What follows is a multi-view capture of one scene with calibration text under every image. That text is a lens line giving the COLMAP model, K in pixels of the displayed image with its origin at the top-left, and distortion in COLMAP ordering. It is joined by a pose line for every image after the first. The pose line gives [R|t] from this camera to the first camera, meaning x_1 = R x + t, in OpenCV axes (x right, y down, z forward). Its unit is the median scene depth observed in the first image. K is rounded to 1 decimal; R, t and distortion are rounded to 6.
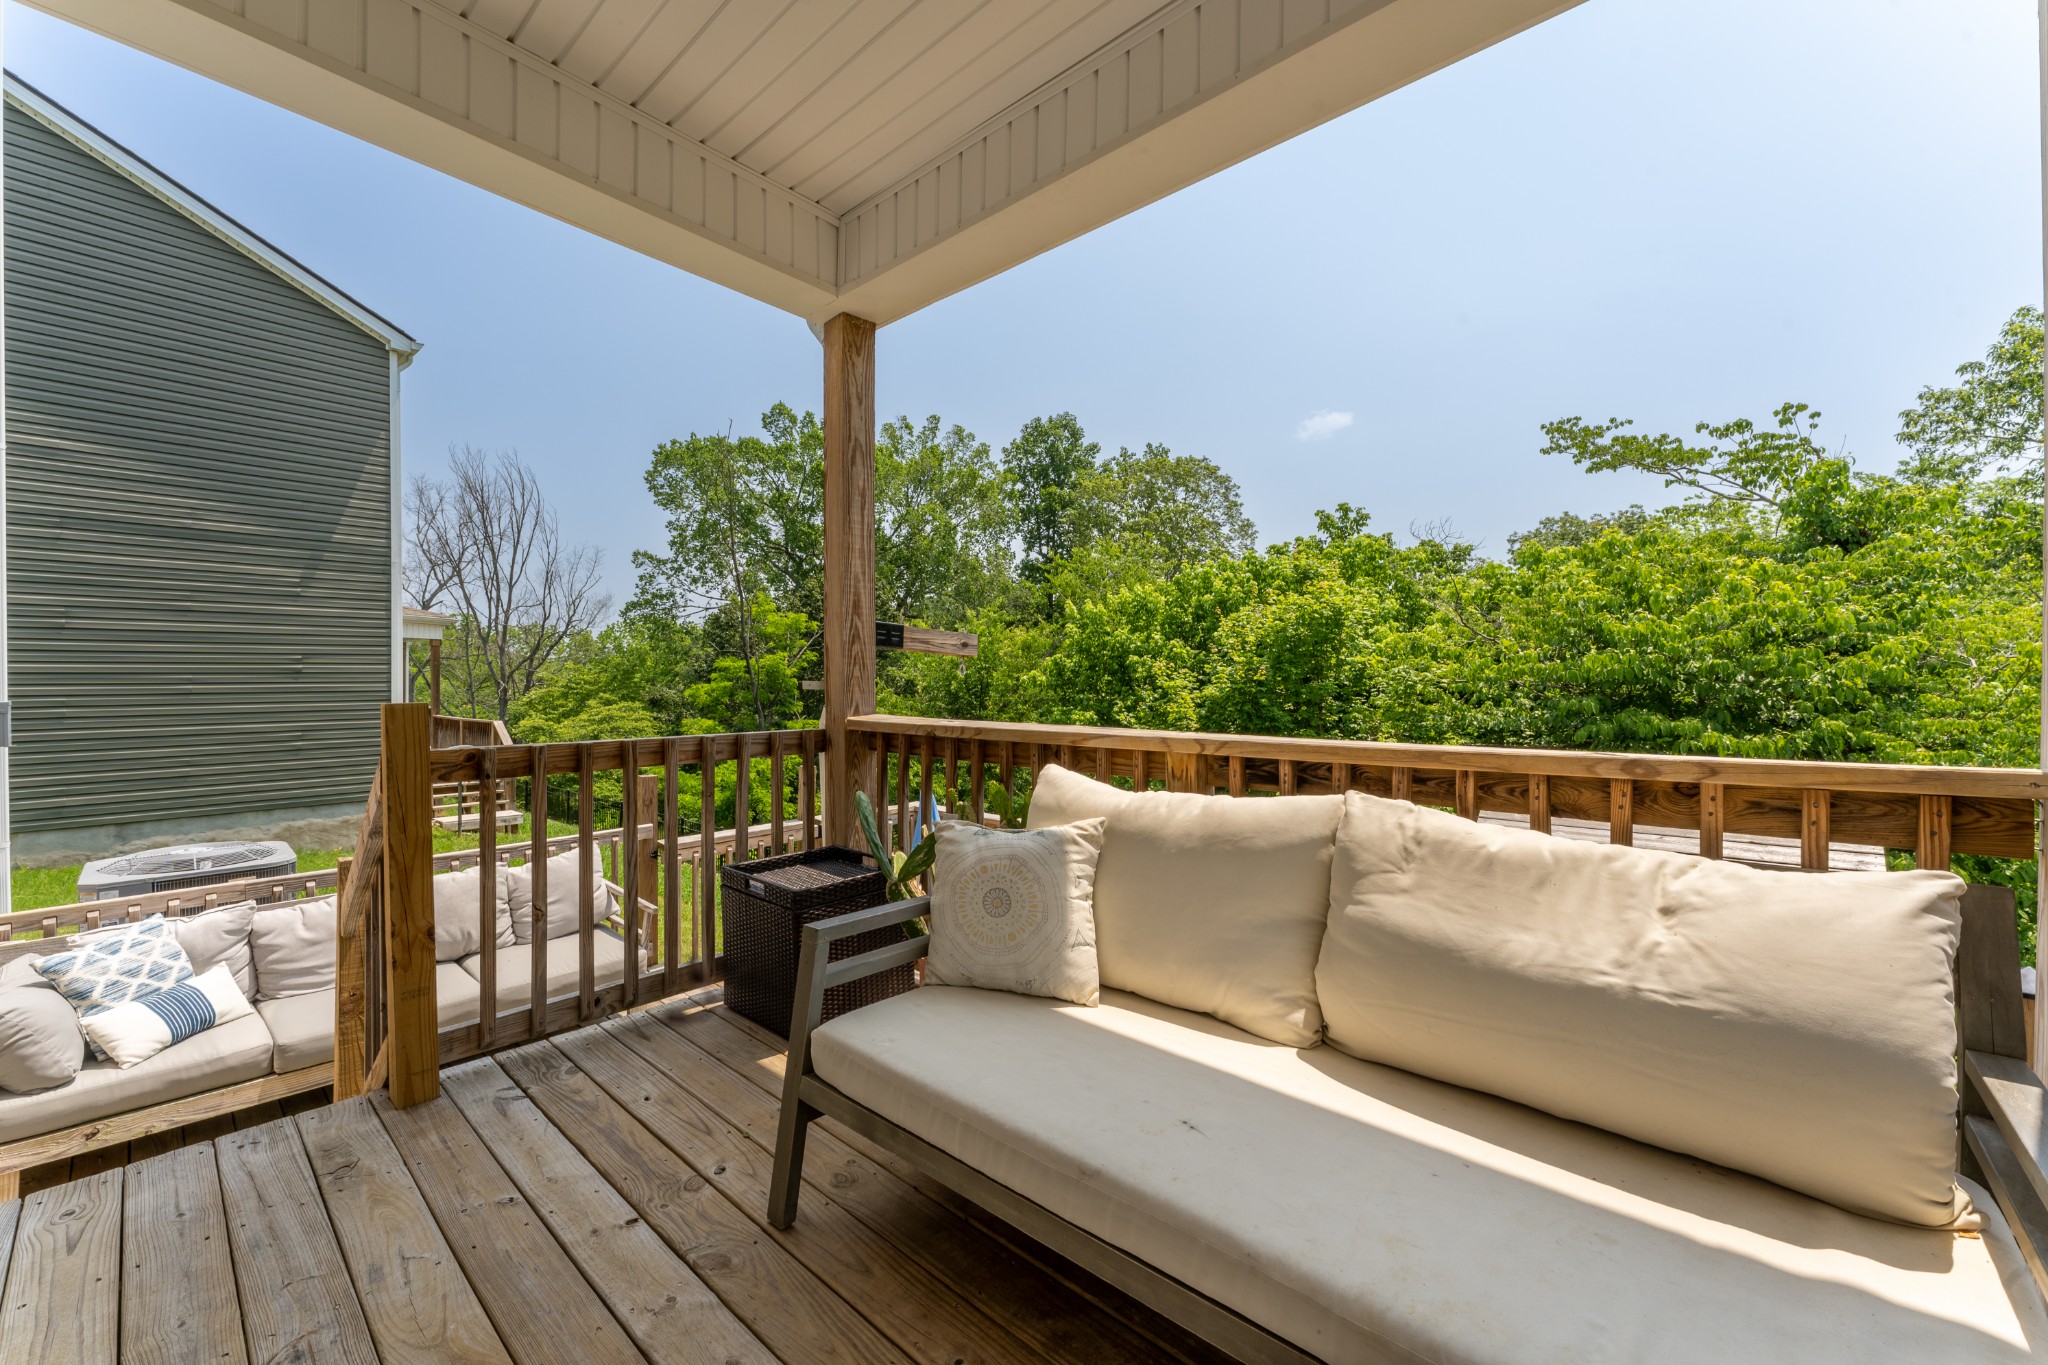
lens RADIAL K [[830.0, 0, 1028.1], [0, 830.0, 684.1], [0, 0, 1]] dist [0.002209, -0.000645]
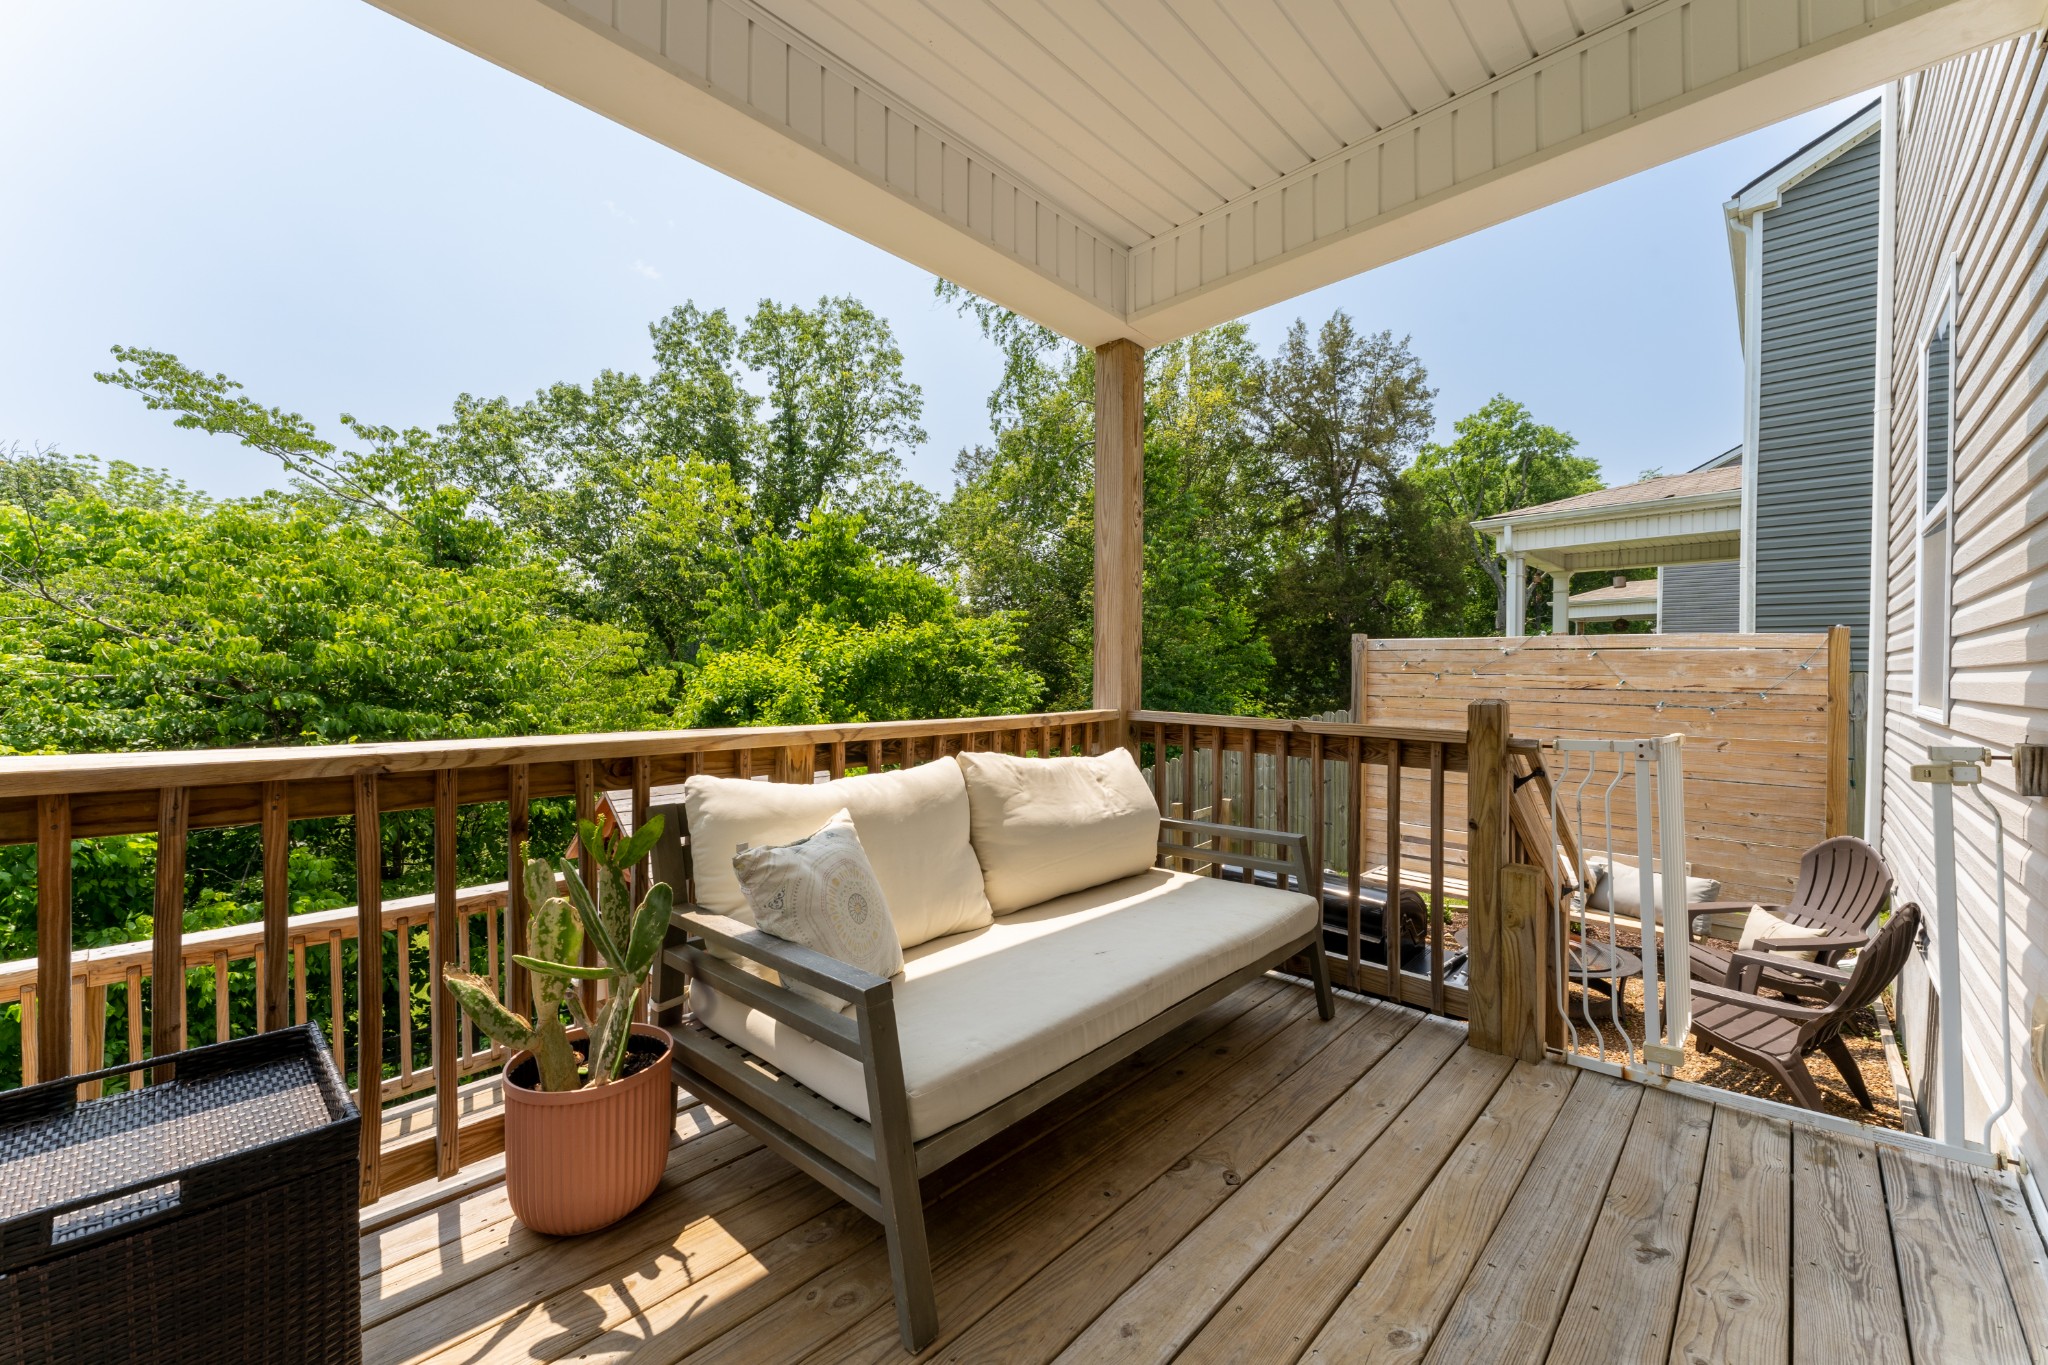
lens RADIAL K [[830.0, 0, 1040.1], [0, 830.0, 677.4], [0, 0, 1]] dist [0.002209, -0.000645]
pose [[-0.009421, -0.004394, 0.999946, -1.042614], [0.002622, 0.999987, 0.004419, -0.009690], [-0.999952, 0.002663, -0.009409, 0.832183]]
